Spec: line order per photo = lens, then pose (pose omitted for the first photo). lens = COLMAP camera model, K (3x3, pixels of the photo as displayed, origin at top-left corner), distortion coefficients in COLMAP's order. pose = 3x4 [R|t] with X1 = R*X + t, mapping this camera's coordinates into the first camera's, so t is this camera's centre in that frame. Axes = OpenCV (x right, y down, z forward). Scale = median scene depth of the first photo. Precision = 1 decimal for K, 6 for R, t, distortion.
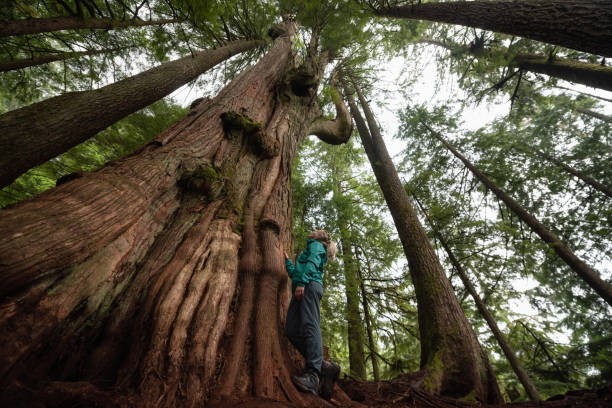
lens RADIAL K [[240.6, 0, 309.3], [0, 240.6, 203.2], [0, 0, 1]] dist [-0.021702, -0.000495]
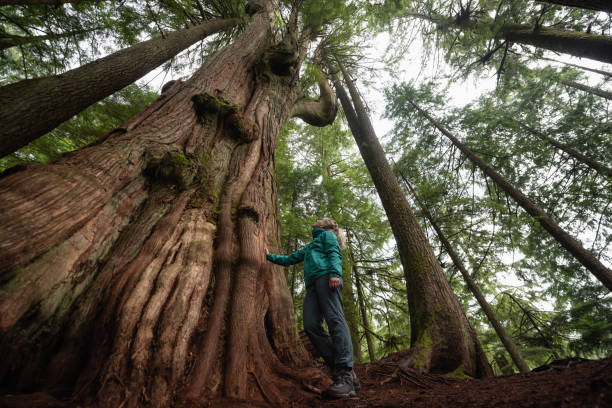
lens RADIAL K [[241.6, 0, 309.2], [0, 241.6, 203.4], [0, 0, 1]] dist [-0.021218, -0.000687]
pose [[0.998118, -0.051410, 0.033419, 0.010443], [0.049315, 0.996935, 0.060738, 0.002334], [-0.036439, -0.058975, 0.997594, 0.010596]]
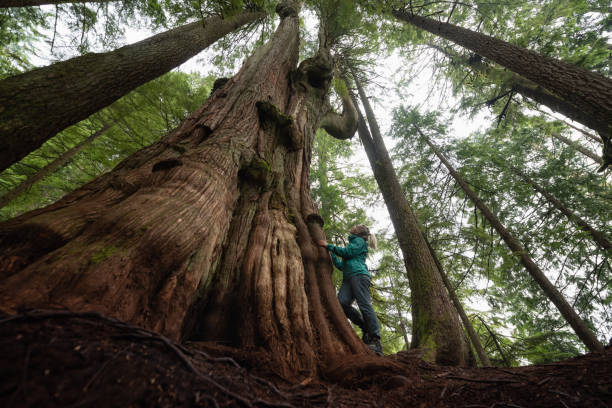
lens RADIAL K [[244.1, 0, 309.1], [0, 244.1, 203.1], [0, 0, 1]] dist [-0.021034, -0.000471]
pose [[0.988841, 0.103533, 0.107114, -0.071880], [-0.109776, 0.992483, 0.054109, -0.008799], [-0.100707, -0.065263, 0.992773, -0.028552]]
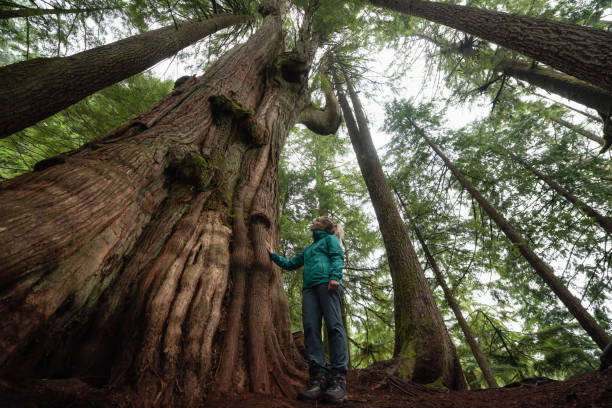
lens RADIAL K [[241.6, 0, 309.2], [0, 241.6, 203.4], [0, 0, 1]] dist [-0.021218, -0.000687]
pose [[0.995256, 0.050895, 0.082911, -0.010886], [-0.055425, 0.997040, 0.053283, -0.008201], [-0.079954, -0.057626, 0.995132, -0.001623]]
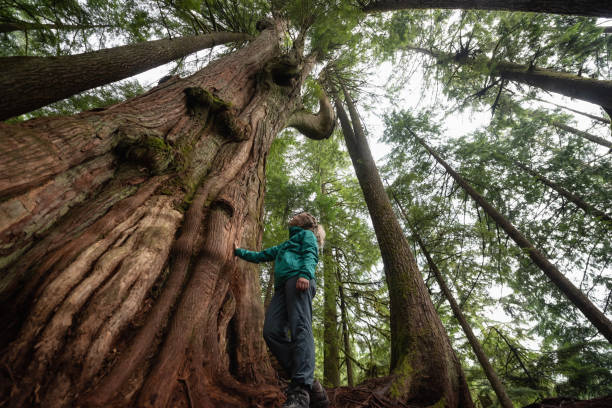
lens RADIAL K [[241.6, 0, 309.2], [0, 241.6, 203.4], [0, 0, 1]] dist [-0.021218, -0.000687]
pose [[0.997306, 0.043615, 0.058979, 0.021972], [-0.042765, 0.998964, -0.015590, 0.018640], [-0.059598, 0.013026, 0.998137, 0.024559]]
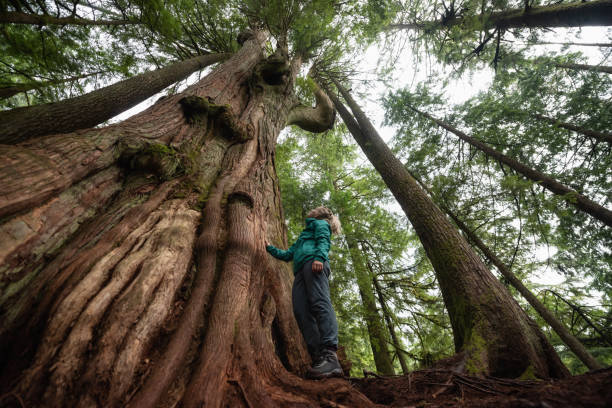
lens RADIAL K [[241.6, 0, 309.2], [0, 241.6, 203.4], [0, 0, 1]] dist [-0.021218, -0.000687]
pose [[0.986866, -0.161530, 0.002065, 0.013270], [0.161491, 0.986136, -0.038174, 0.039380], [0.004130, 0.038006, 0.999269, 0.044480]]
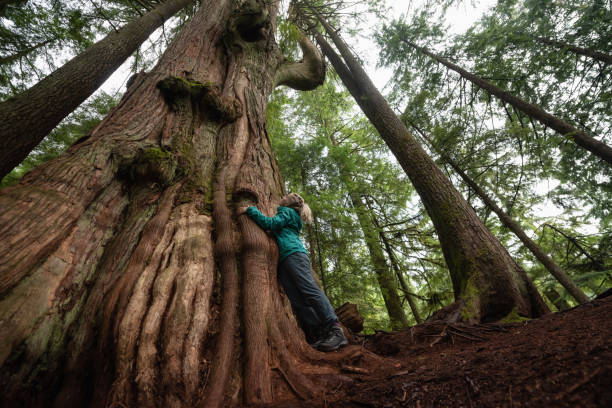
lens RADIAL K [[253.2, 0, 317.6], [0, 253.2, 203.7], [0, 0, 1]] dist [-0.021760, -0.000516]
pose [[0.961658, -0.274142, -0.007807, 0.017461], [0.272312, 0.951088, 0.145871, 0.013911], [-0.032564, -0.142404, 0.989273, 0.027731]]
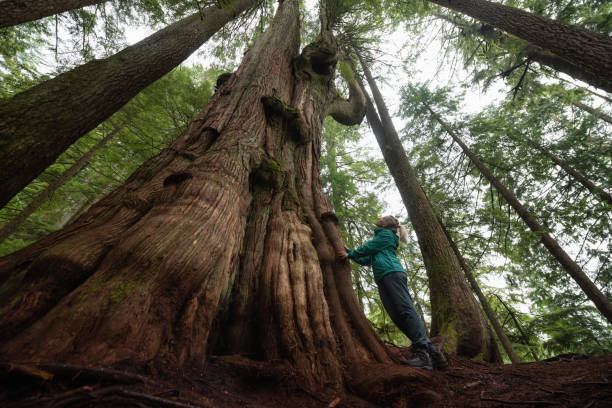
lens RADIAL K [[241.6, 0, 309.2], [0, 241.6, 203.4], [0, 0, 1]] dist [-0.021218, -0.000687]
pose [[0.996932, 0.038570, 0.068113, -0.074734], [-0.046505, 0.991798, 0.119055, -0.022020], [-0.062963, -0.121858, 0.990549, -0.020450]]
